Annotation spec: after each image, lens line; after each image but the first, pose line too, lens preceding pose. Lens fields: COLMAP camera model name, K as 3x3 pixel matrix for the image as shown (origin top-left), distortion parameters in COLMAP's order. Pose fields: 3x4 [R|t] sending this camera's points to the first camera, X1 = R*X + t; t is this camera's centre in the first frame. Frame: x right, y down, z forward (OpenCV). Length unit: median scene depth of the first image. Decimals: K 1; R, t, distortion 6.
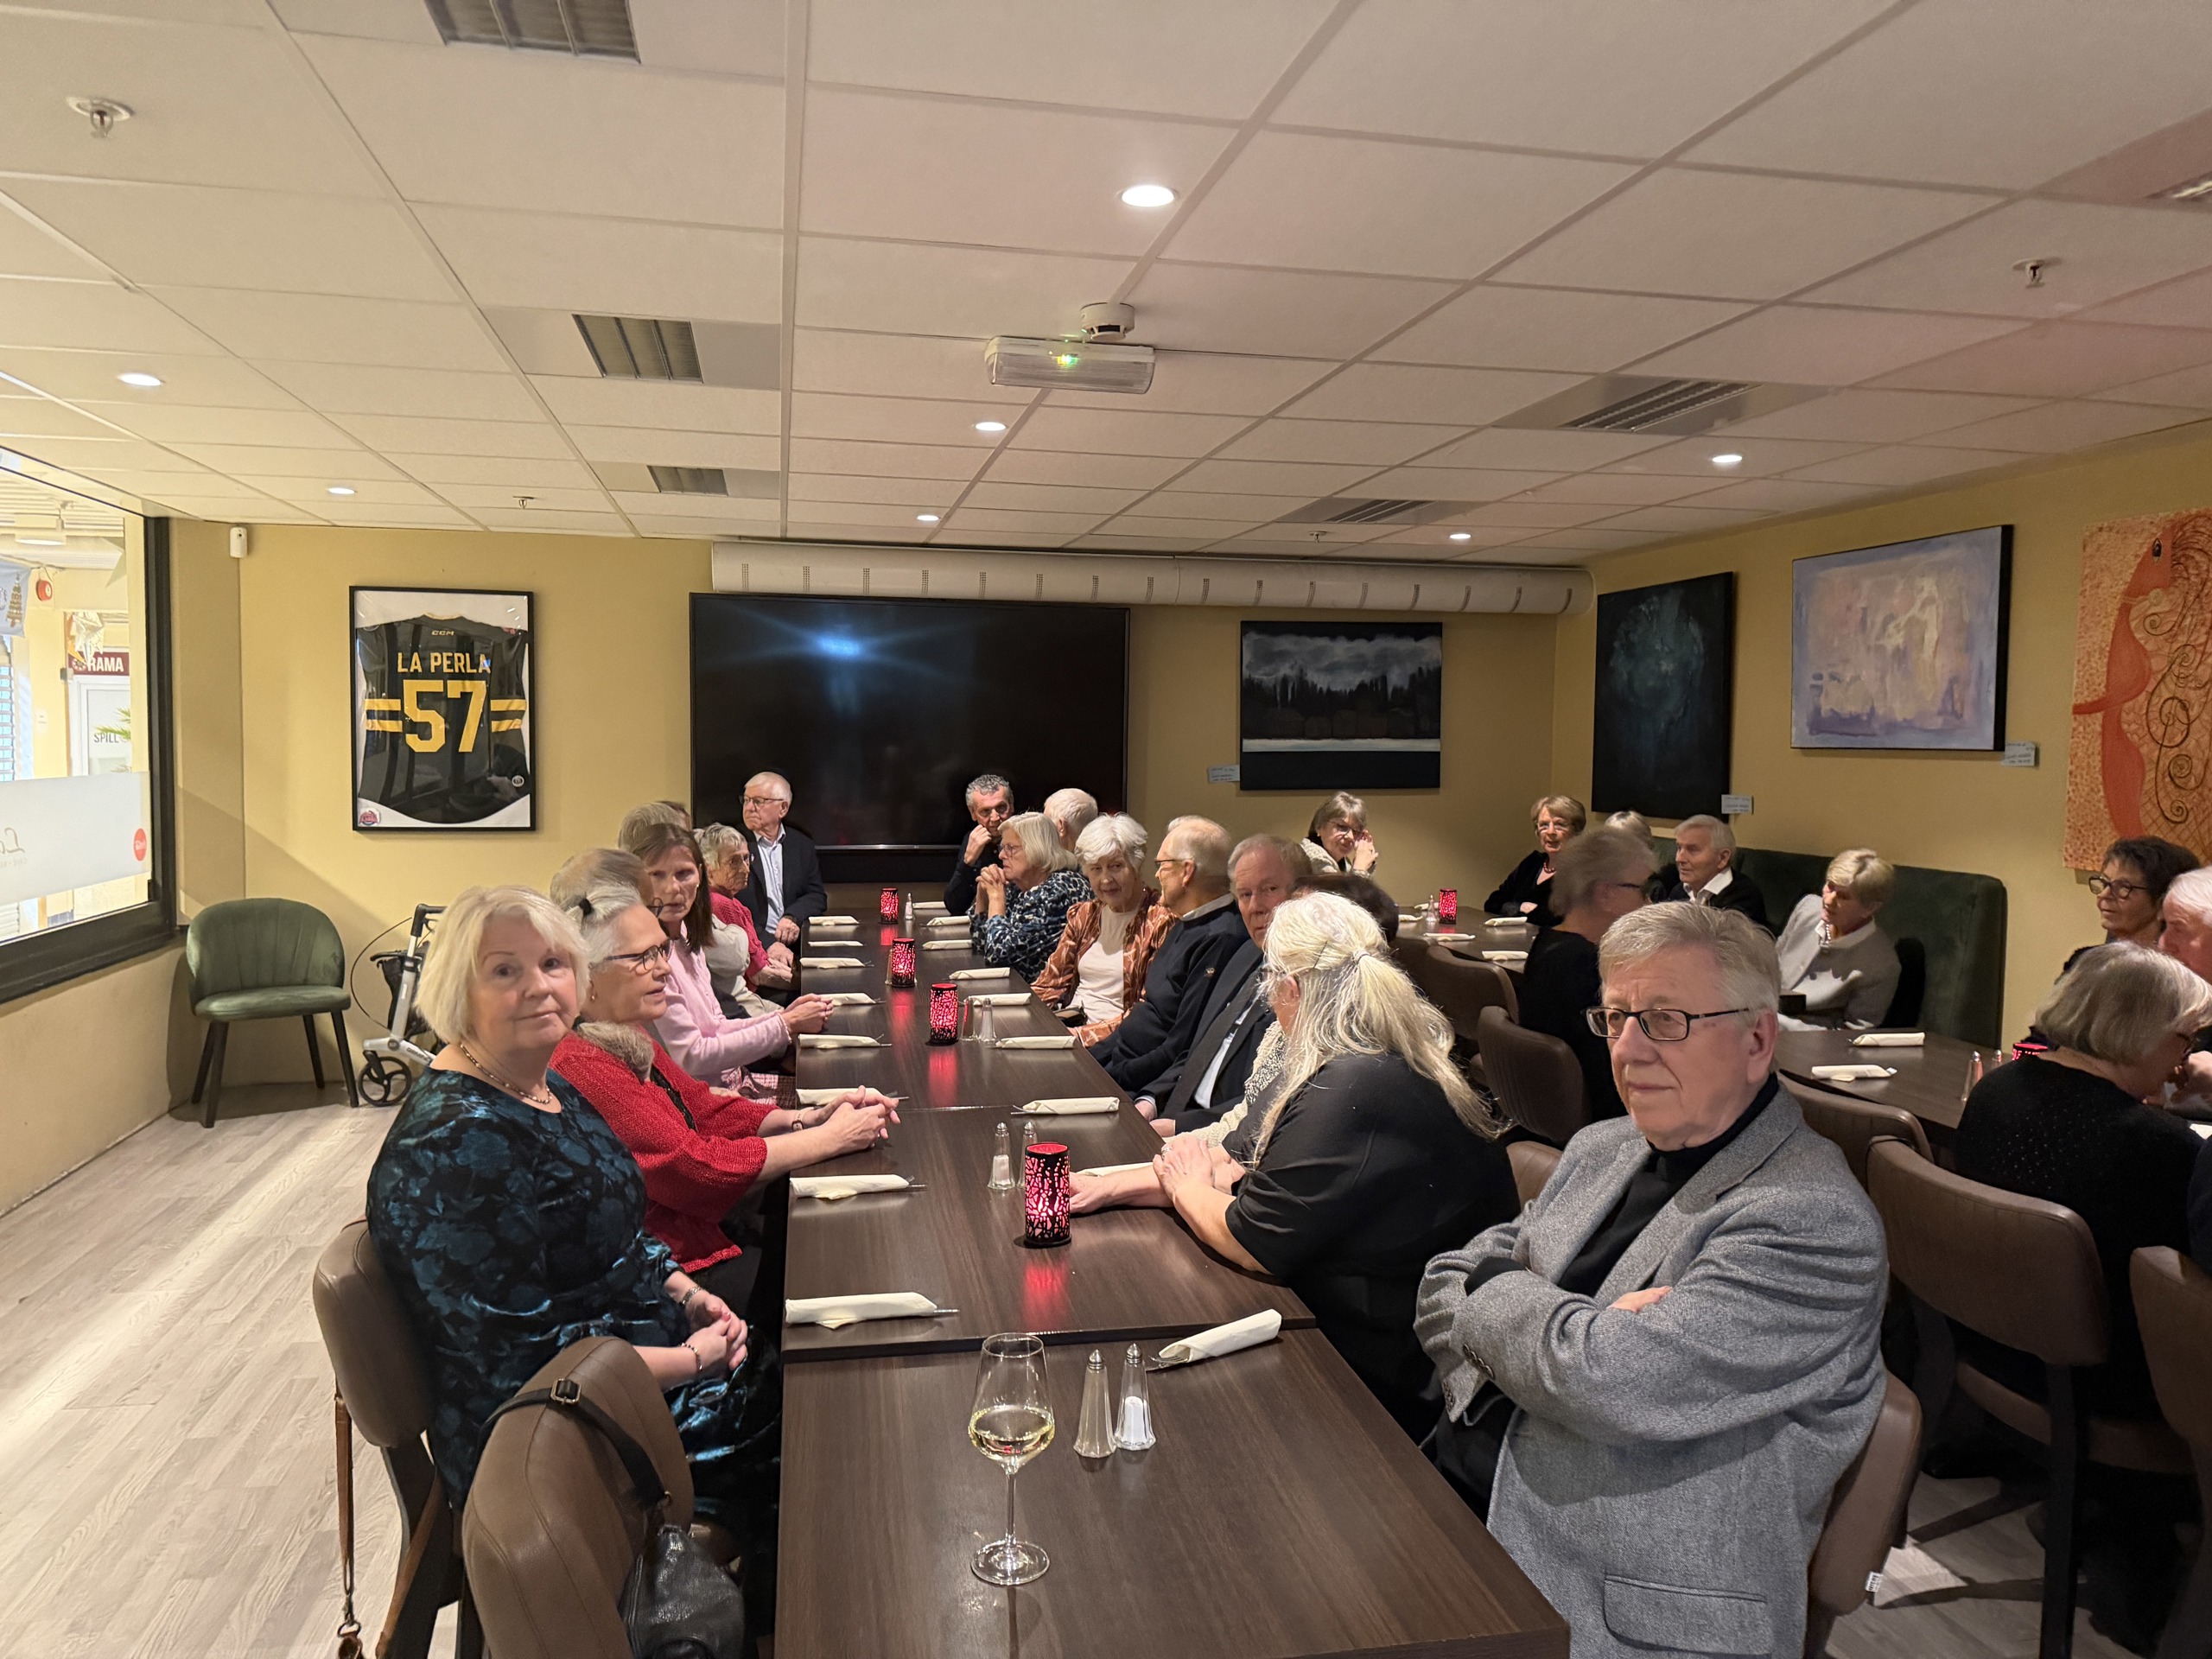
lens RADIAL K [[1523.4, 0, 1088.1], [0, 1523.4, 824.5], [0, 0, 1]] dist [0.117611, -0.118374]
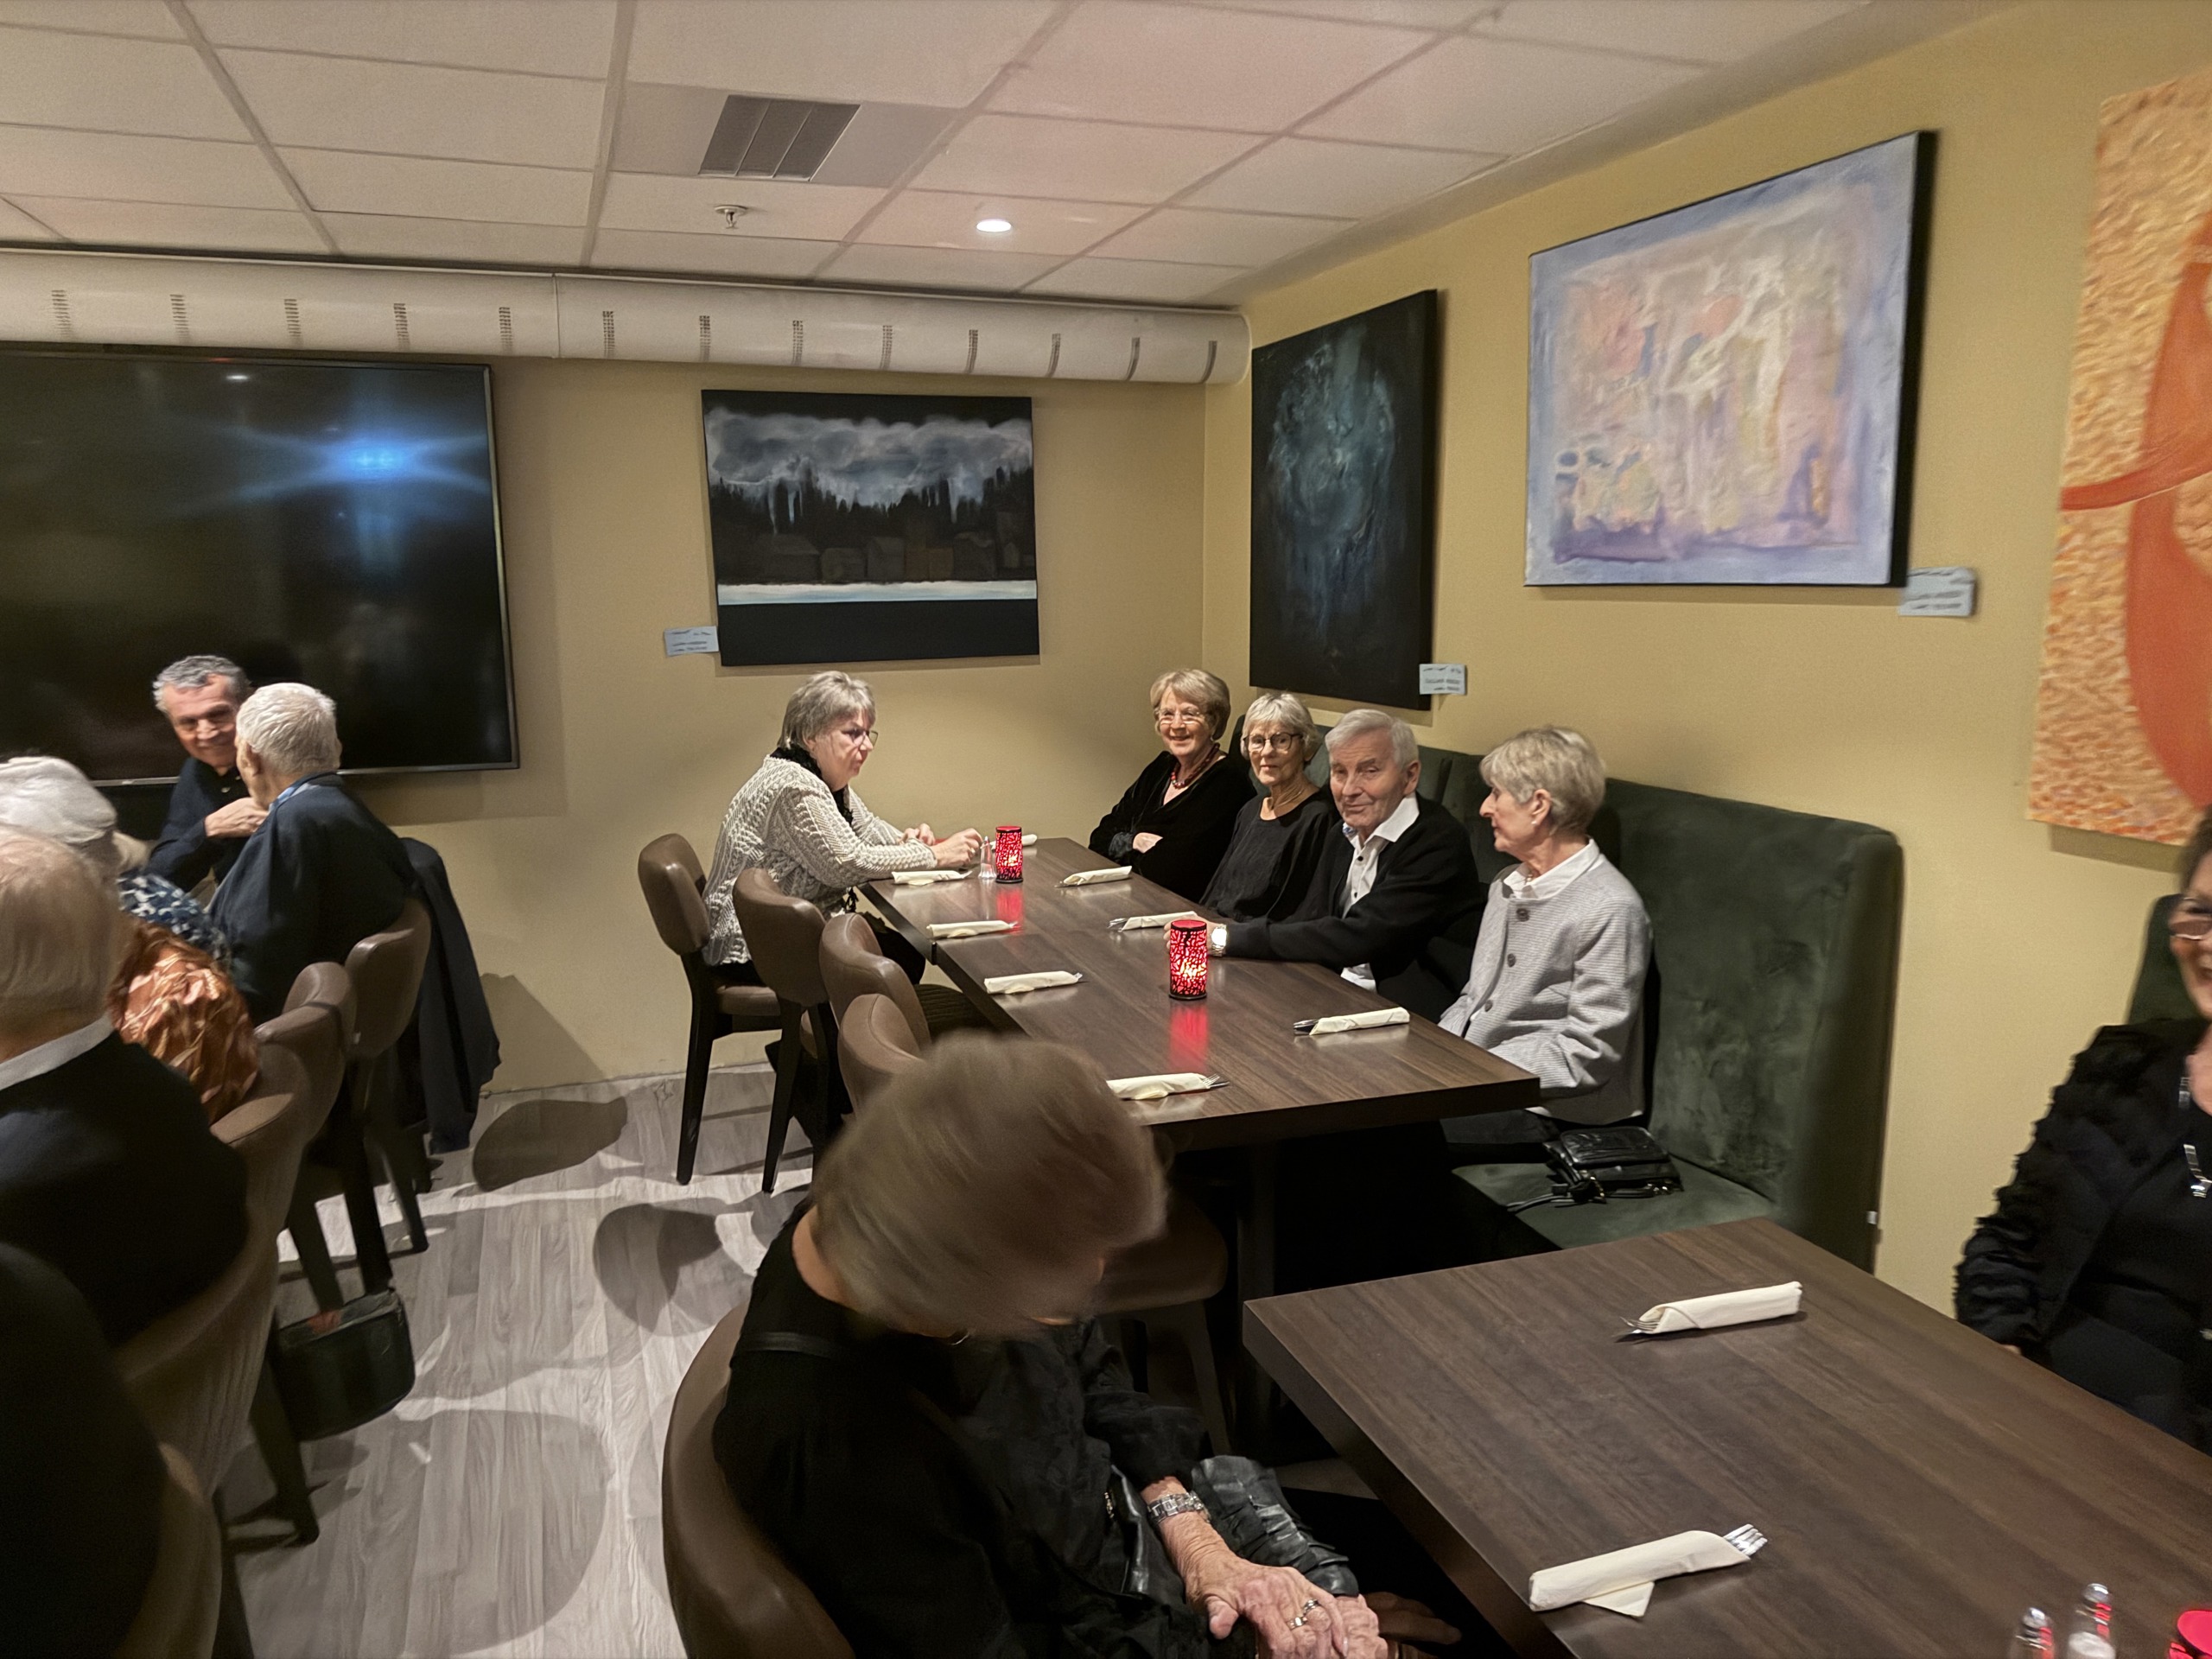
lens RADIAL K [[1523.4, 0, 1088.1], [0, 1523.4, 824.5], [0, 0, 1]] dist [0.117611, -0.118374]
pose [[0.989076, -0.043496, 0.140846, 0.186849], [0.028538, 0.993900, 0.106530, -0.024307], [-0.144620, -0.101347, 0.984283, 0.405054]]
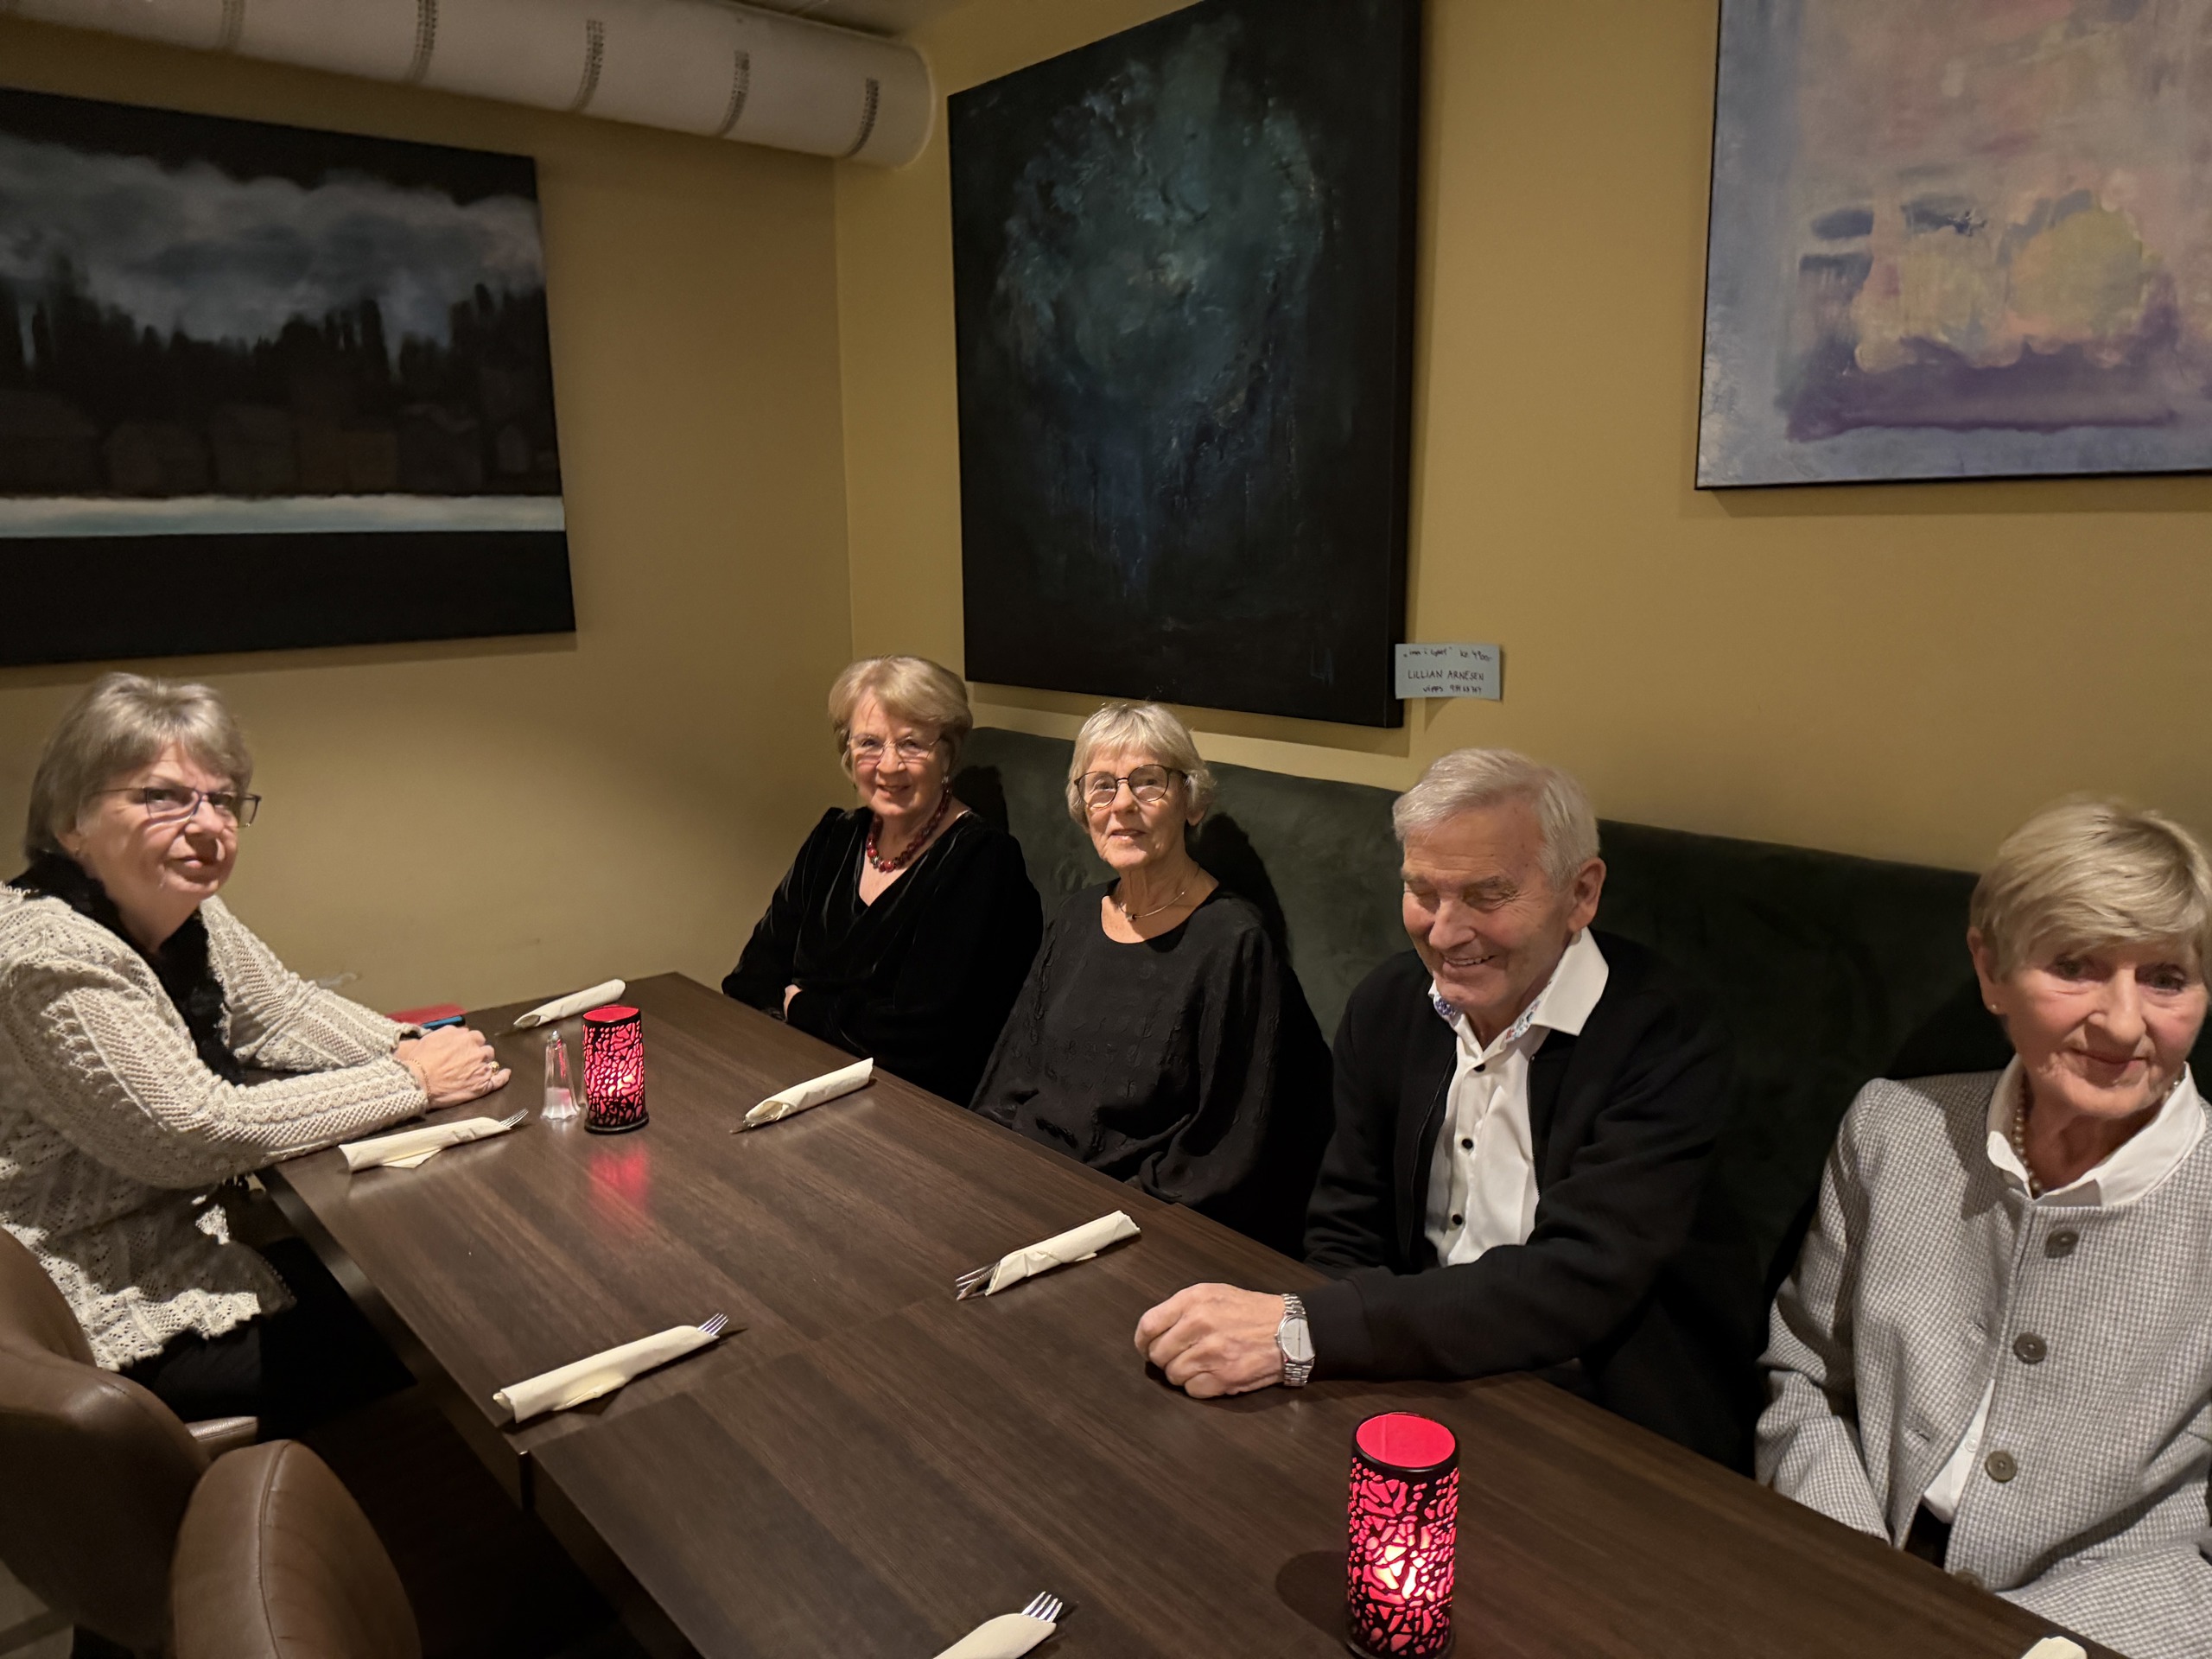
lens RADIAL K [[1615.4, 0, 1106.0], [0, 1615.4, 829.5], [0, 0, 1]] dist [0.058042, -0.066905]
pose [[0.872298, -0.106045, 0.477336, 0.180842], [0.044260, 0.989316, 0.138905, -0.030630], [-0.486967, -0.100040, 0.867672, 0.718104]]
